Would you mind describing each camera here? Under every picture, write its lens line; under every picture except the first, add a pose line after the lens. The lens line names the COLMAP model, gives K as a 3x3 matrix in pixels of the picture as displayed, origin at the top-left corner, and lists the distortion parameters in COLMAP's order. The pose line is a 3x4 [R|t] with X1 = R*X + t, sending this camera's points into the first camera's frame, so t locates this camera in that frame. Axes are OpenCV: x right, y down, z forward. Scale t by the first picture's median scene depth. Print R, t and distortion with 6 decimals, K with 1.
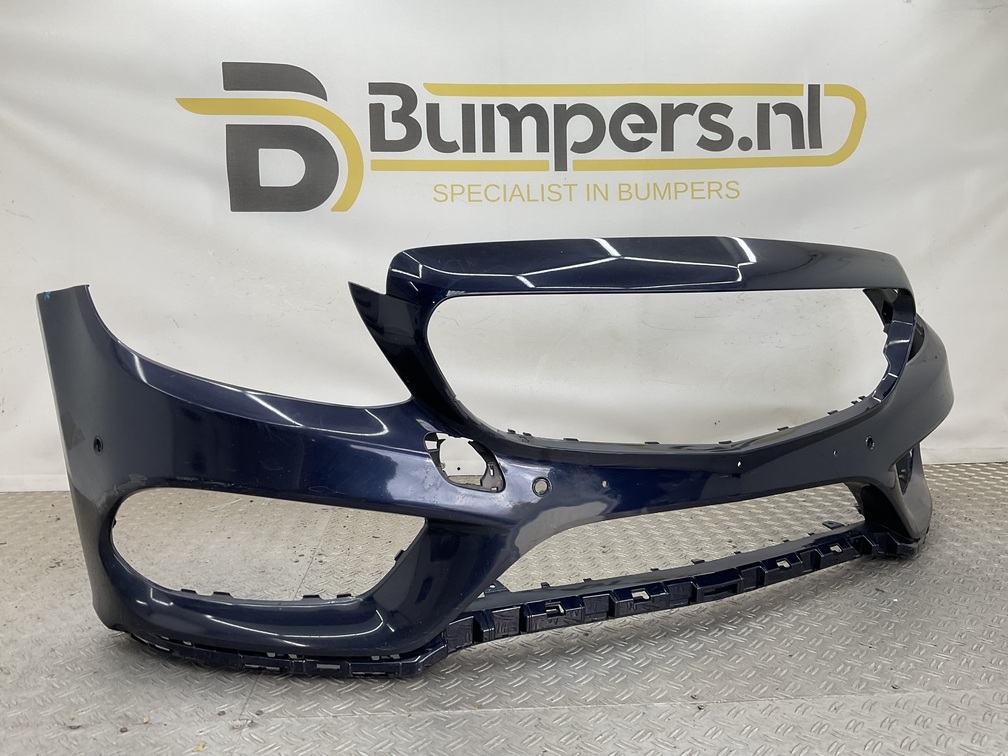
lens RADIAL K [[803.0, 0, 484.1], [0, 803.0, 358.2], [0, 0, 1]] dist [0.064612, -0.125003]
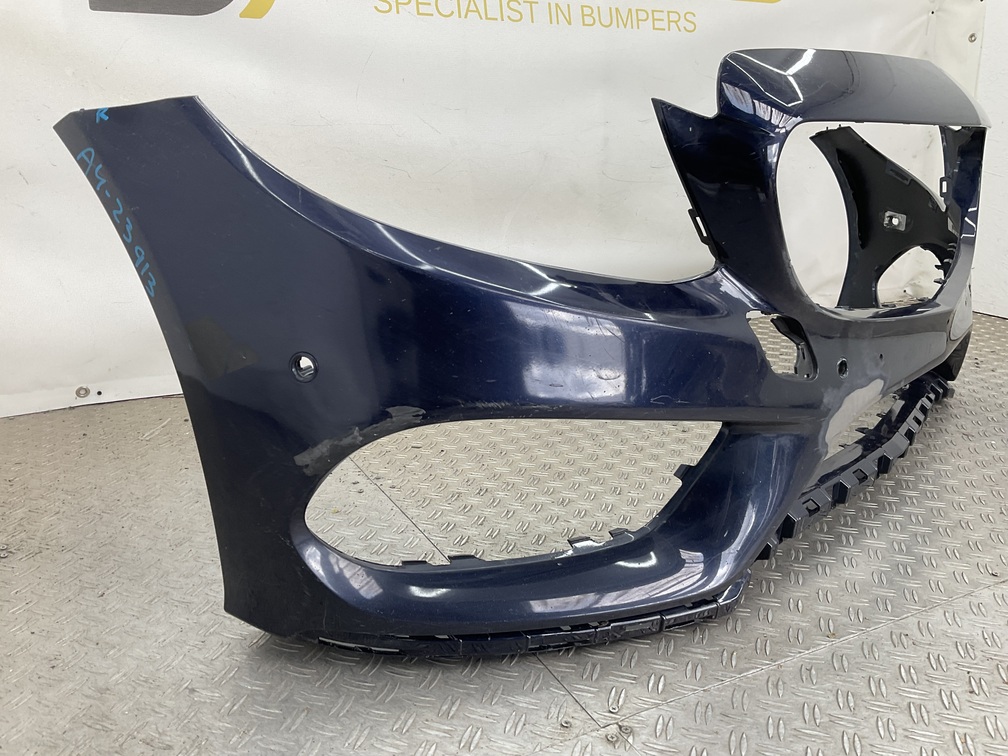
lens RADIAL K [[803.0, 0, 502.4], [0, 803.0, 383.0], [0, 0, 1]] dist [0.064612, -0.125003]
pose [[0.921922, -0.103179, 0.373383, -0.271982], [0.027392, 0.978826, 0.202851, -0.001170], [-0.386407, -0.176785, 0.905227, 0.187630]]
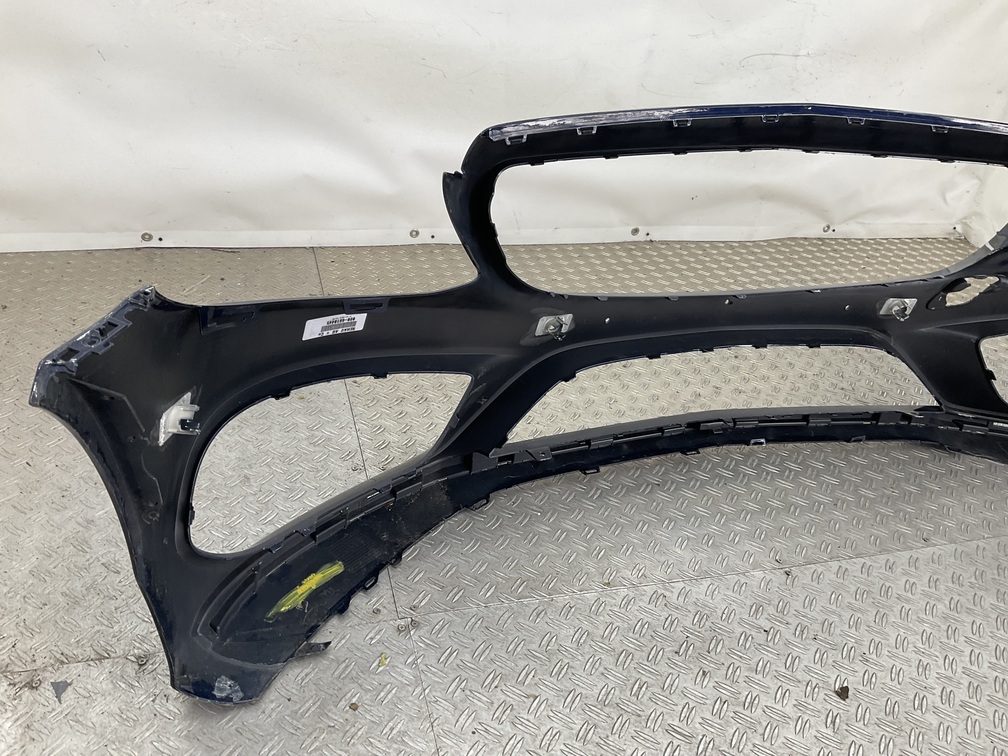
lens RADIAL K [[803.0, 0, 491.0], [0, 803.0, 364.5], [0, 0, 1]] dist [0.064612, -0.125003]
pose [[0.973675, -0.010912, 0.227678, -0.187820], [-0.085815, 0.907814, 0.410500, -0.121344], [-0.211169, -0.419232, 0.882979, 0.085619]]
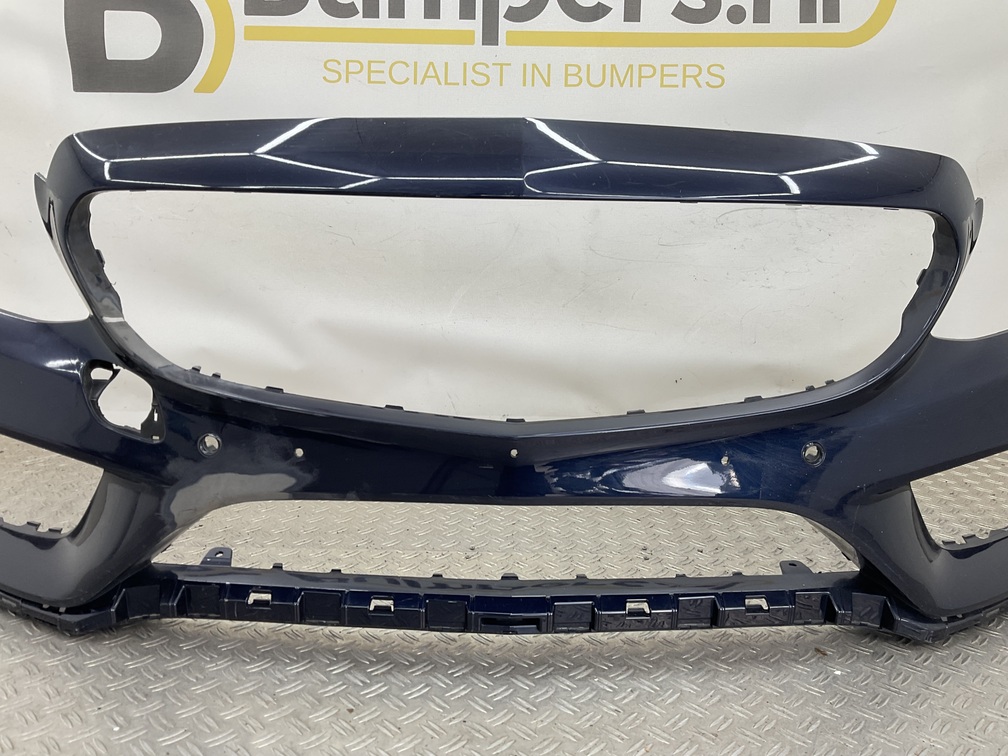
lens RADIAL K [[803.0, 0, 503.0], [0, 803.0, 382.5], [0, 0, 1]] dist [0.064612, -0.125003]
pose [[0.996887, 0.042313, -0.066526, 0.172960], [-0.035469, 0.994264, 0.100899, 0.009178], [0.070414, -0.098225, 0.992670, 0.203622]]
